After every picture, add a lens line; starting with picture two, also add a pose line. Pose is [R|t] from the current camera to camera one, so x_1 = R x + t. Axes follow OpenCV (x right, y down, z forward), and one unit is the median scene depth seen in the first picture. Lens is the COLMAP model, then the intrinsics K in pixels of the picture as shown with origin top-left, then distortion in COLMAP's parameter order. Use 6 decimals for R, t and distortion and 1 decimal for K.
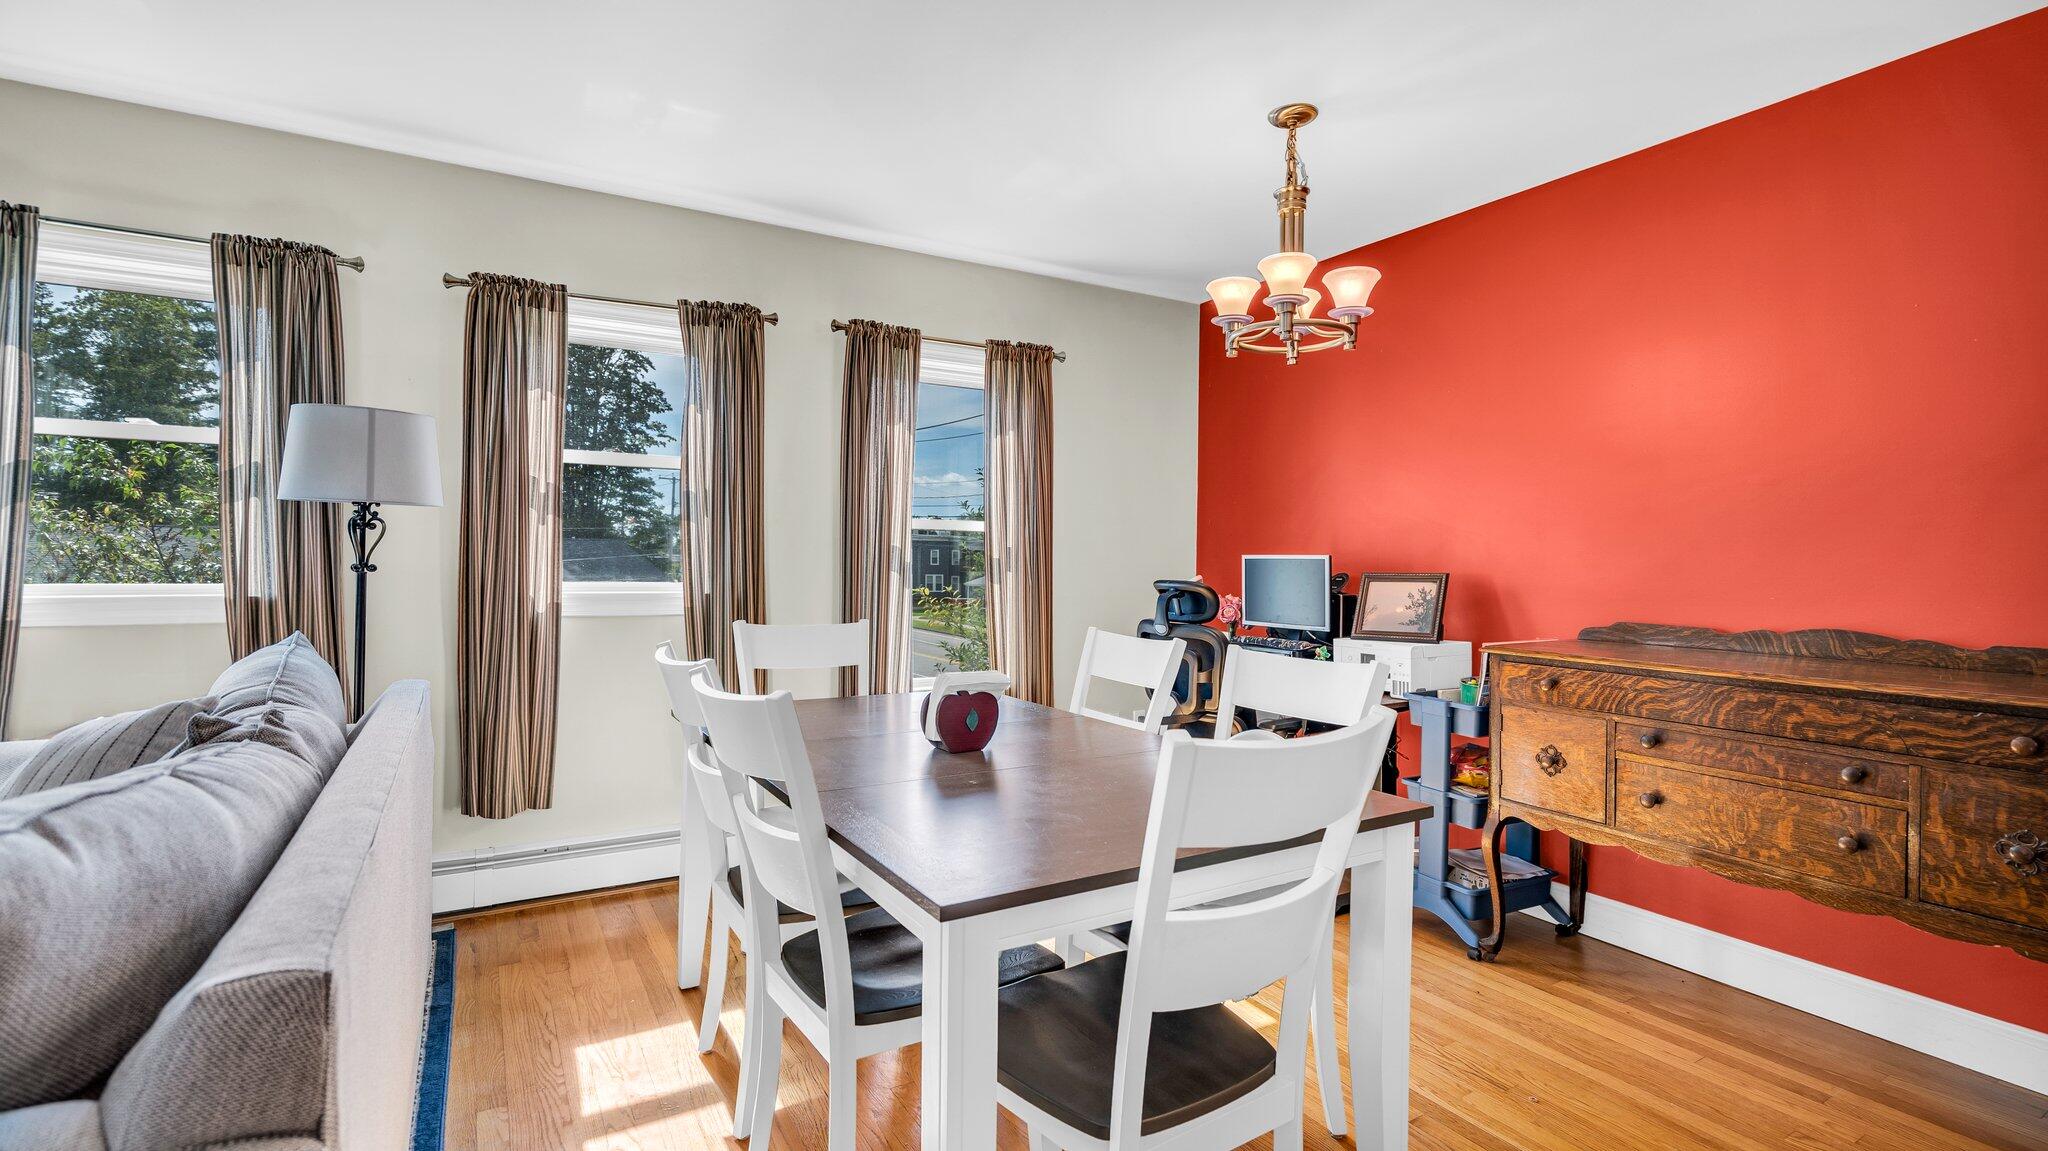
lens RADIAL K [[933.2, 0, 1018.8], [0, 933.2, 568.1], [0, 0, 1]] dist [-0.008876, 0.002567]
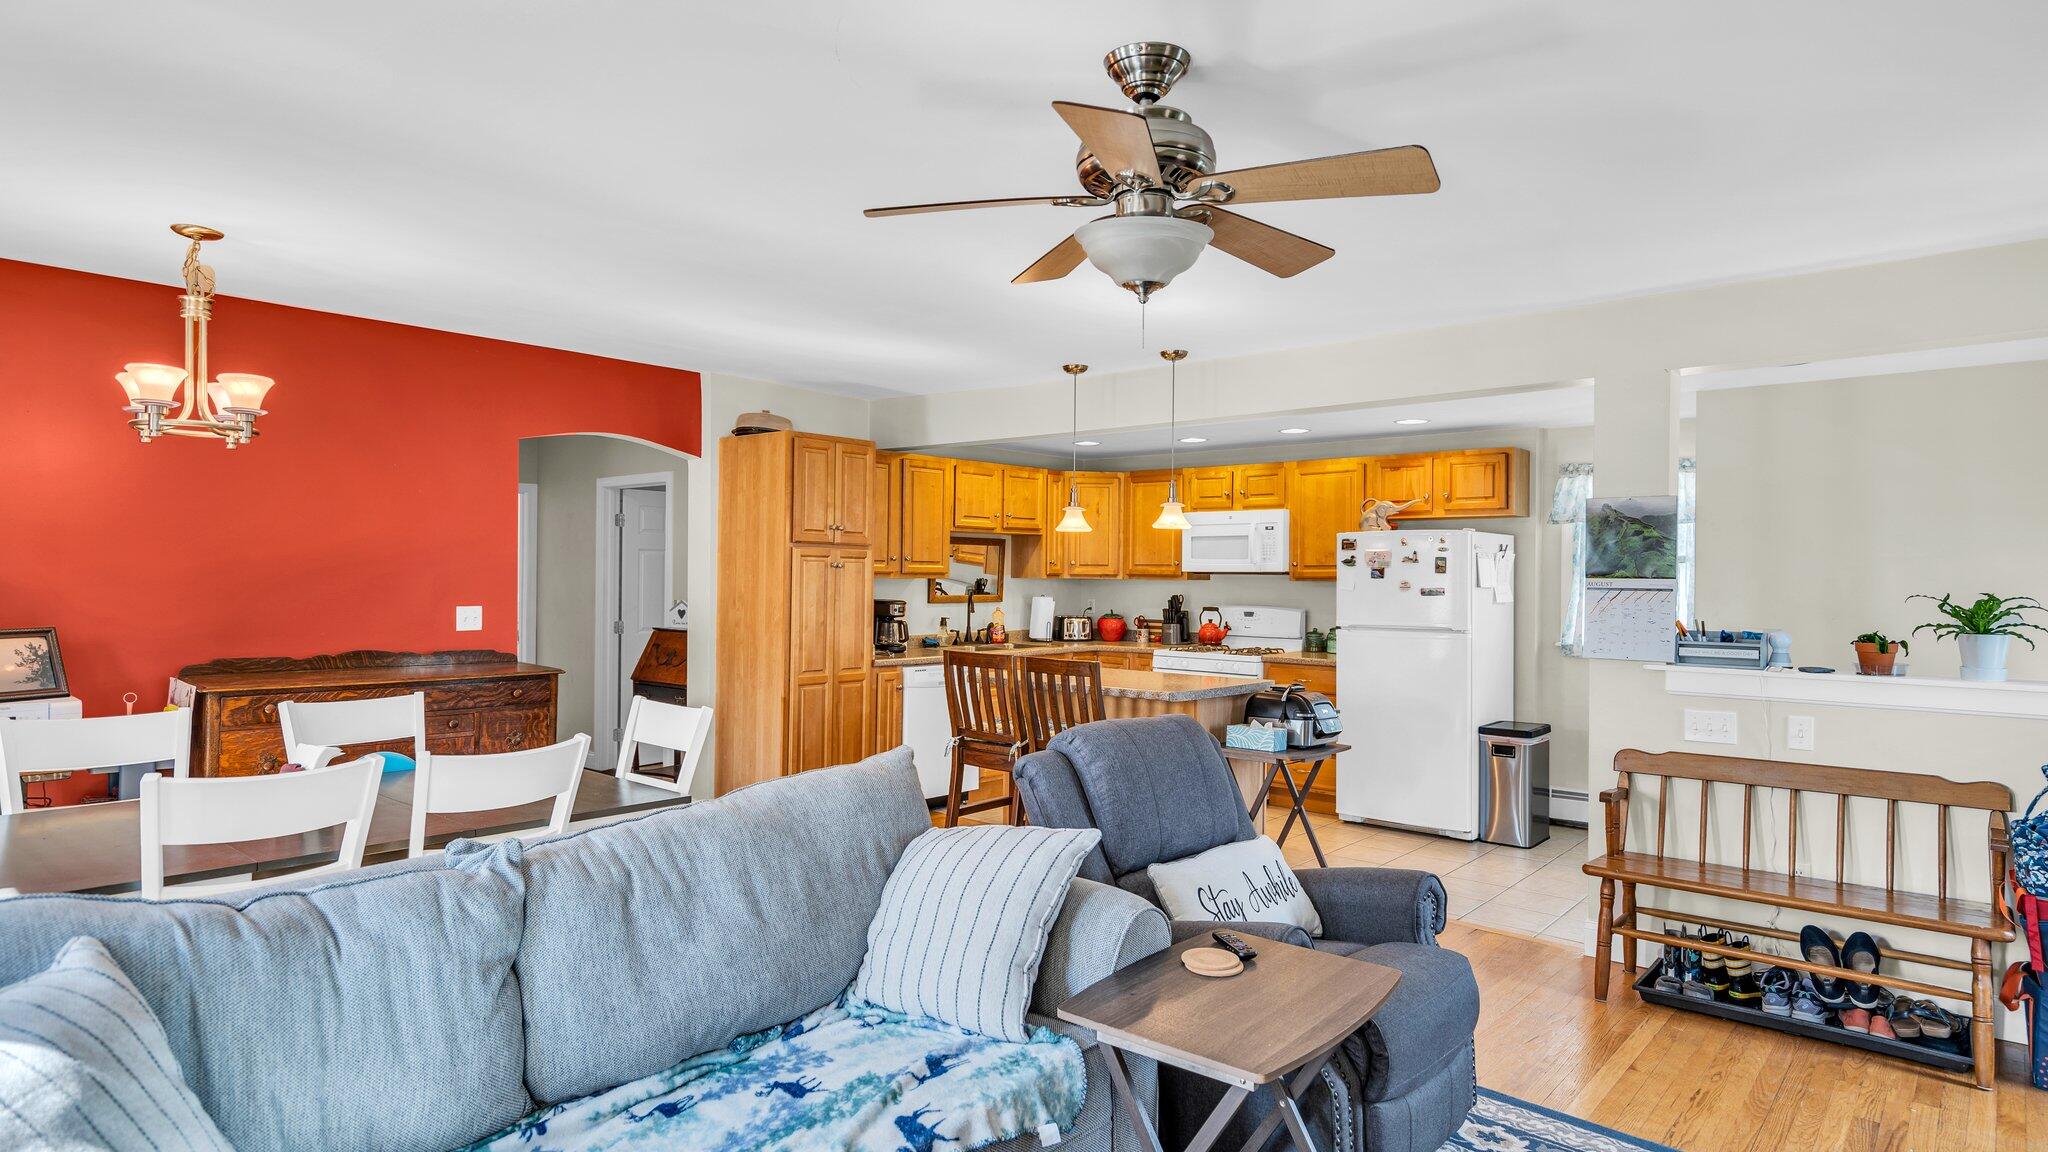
lens RADIAL K [[1117.0, 0, 1021.4], [0, 1117.0, 573.3], [0, 0, 1]] dist [0.000283, 0.002741]
pose [[-0.320084, -0.013387, 0.947294, -1.203196], [-0.014761, 0.999849, 0.009142, -0.093167], [-0.947274, -0.011056, -0.320234, 0.443369]]
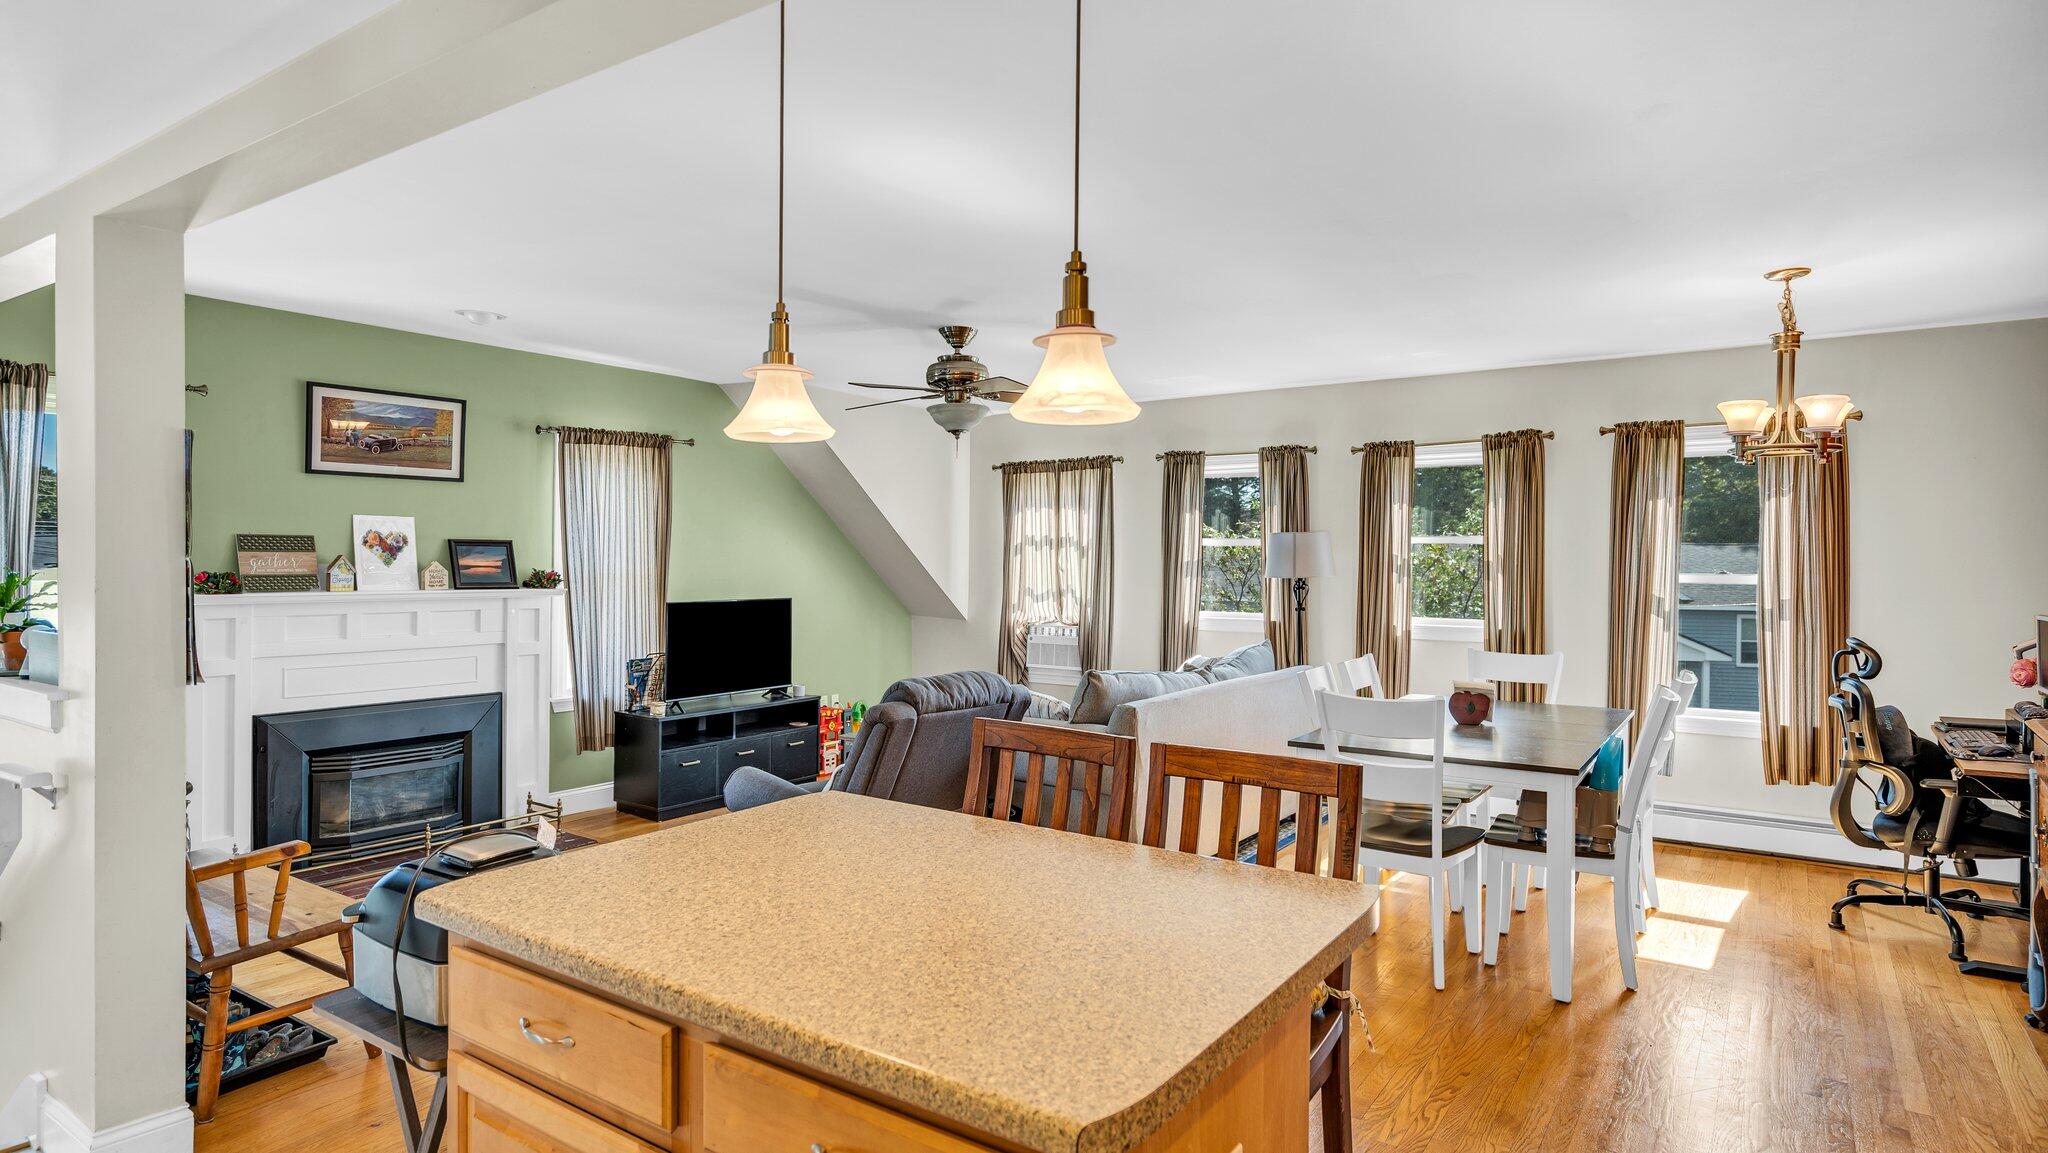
lens RADIAL K [[1117.0, 0, 1020.1], [0, 1117.0, 573.9], [0, 0, 1]] dist [0.000283, 0.002741]
pose [[0.423145, 0.005042, -0.906048, 1.146620], [-0.004261, 0.999985, 0.003575, -0.076076], [0.906052, 0.002348, 0.423160, -0.540153]]
